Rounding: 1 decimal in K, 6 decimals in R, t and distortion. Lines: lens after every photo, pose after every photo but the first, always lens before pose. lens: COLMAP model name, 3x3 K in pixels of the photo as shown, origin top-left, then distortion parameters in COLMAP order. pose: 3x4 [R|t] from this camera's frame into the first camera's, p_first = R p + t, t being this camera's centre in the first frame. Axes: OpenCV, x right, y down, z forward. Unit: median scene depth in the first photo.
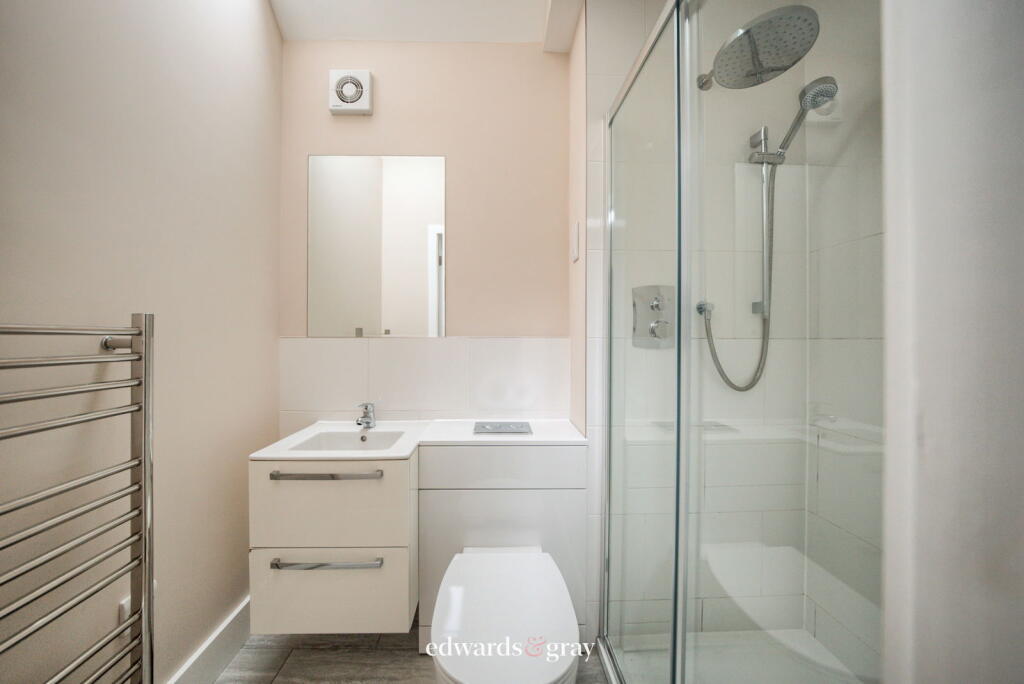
lens RADIAL K [[365.3, 0, 503.7], [0, 365.3, 341.5], [0, 0, 1]] dist [-0.014591, 0.000497]
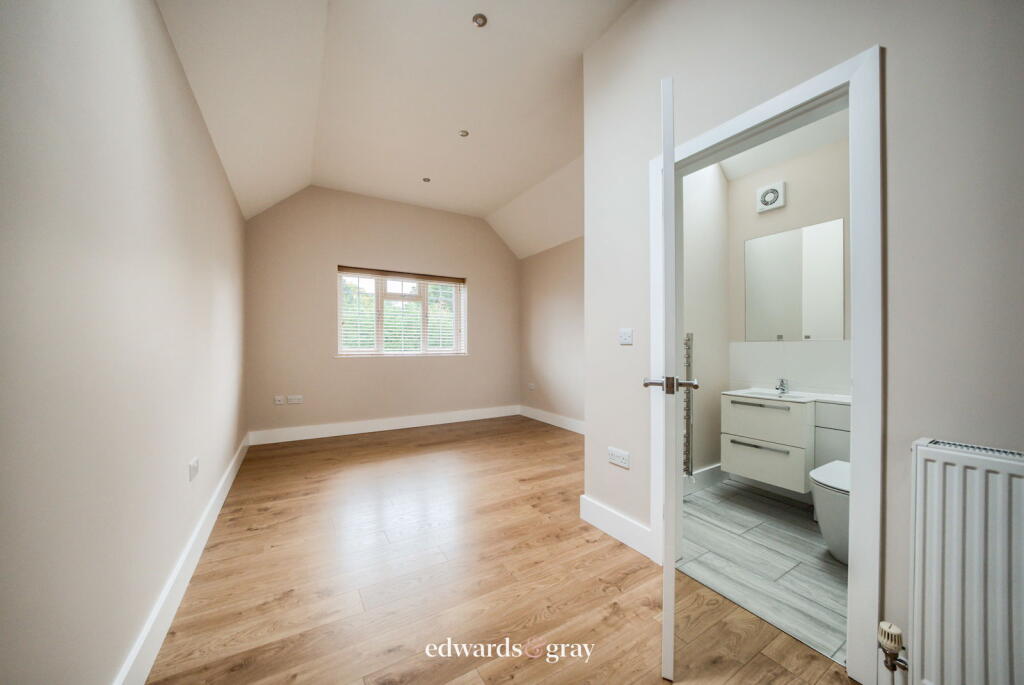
lens RADIAL K [[365.3, 0, 502.2], [0, 365.3, 347.7], [0, 0, 1]] dist [-0.014591, 0.000497]
pose [[0.493321, -0.005624, -0.869829, 0.440698], [0.000900, 0.999982, -0.005955, 0.030229], [0.869847, 0.002155, 0.493317, -0.959305]]
